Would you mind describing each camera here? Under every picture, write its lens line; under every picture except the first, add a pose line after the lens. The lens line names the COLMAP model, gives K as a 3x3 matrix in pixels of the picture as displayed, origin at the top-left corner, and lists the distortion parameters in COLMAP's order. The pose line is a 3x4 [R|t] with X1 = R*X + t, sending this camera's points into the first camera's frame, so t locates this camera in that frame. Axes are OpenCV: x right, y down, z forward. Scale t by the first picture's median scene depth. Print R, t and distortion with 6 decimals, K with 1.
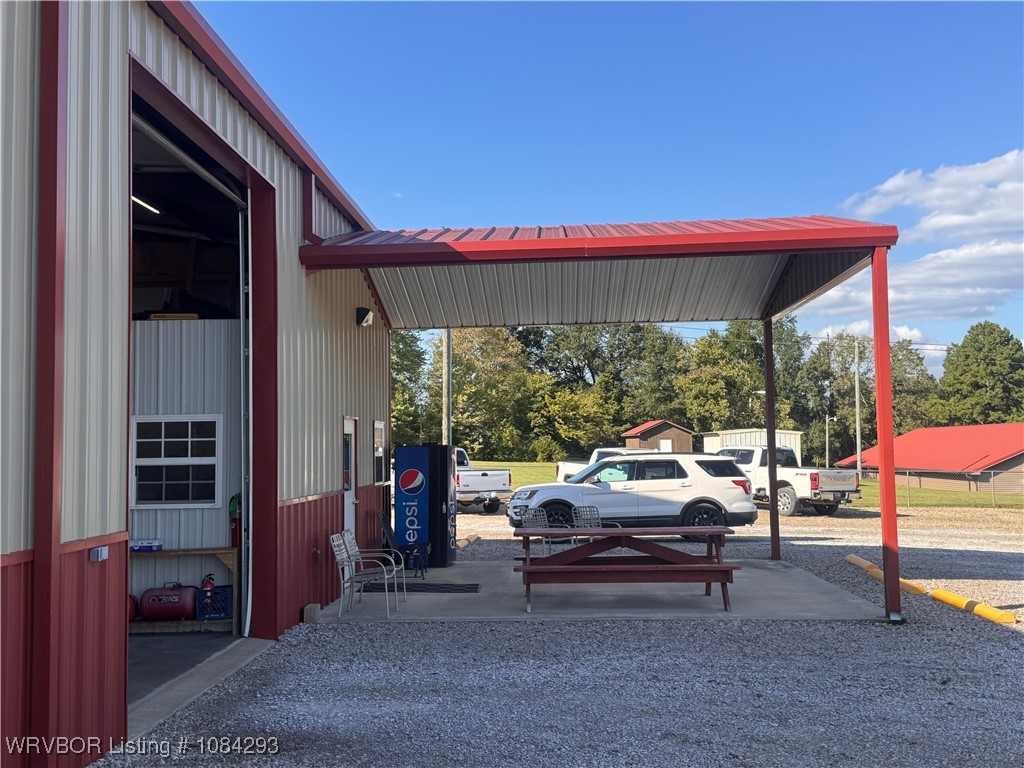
lens RADIAL K [[1168.1, 0, 512.0], [0, 1168.1, 384.0], [0, 0, 1]] dist [0.152007, -0.003405]
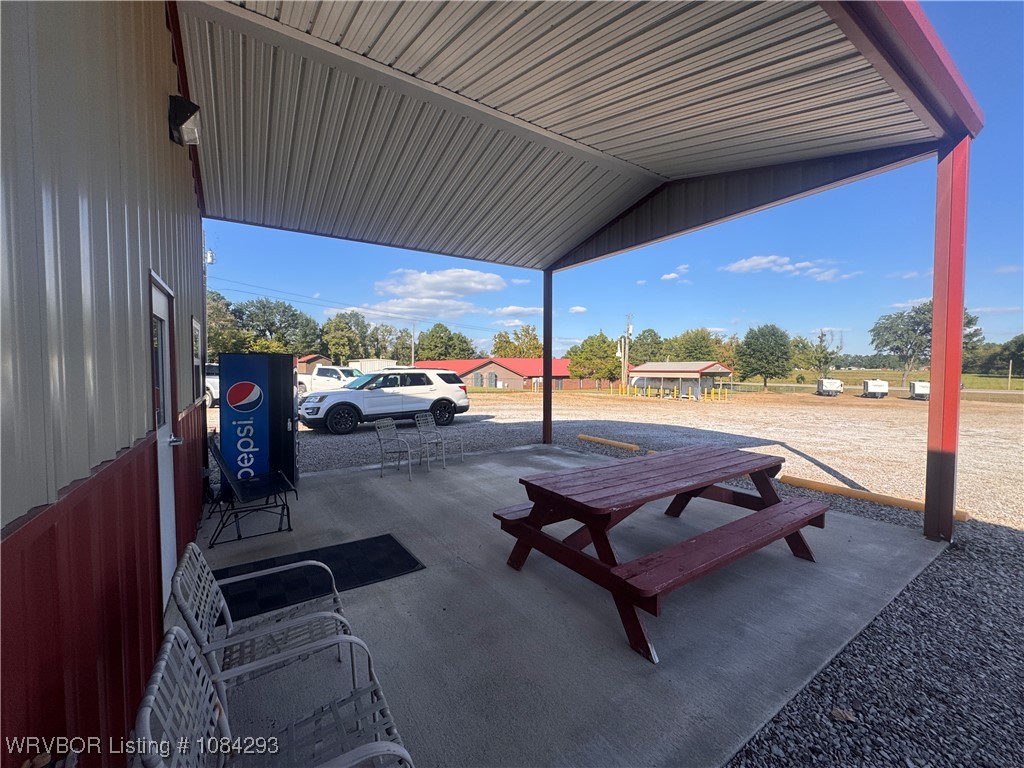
lens RADIAL K [[410.7, 0, 512.0], [0, 410.7, 384.0], [0, 0, 1]] dist [-0.001204, -0.000466]
pose [[0.809368, -0.007426, 0.587254, -0.079976], [-0.045243, 0.996160, 0.074951, 0.033940], [-0.585556, -0.087232, 0.805925, 0.504644]]
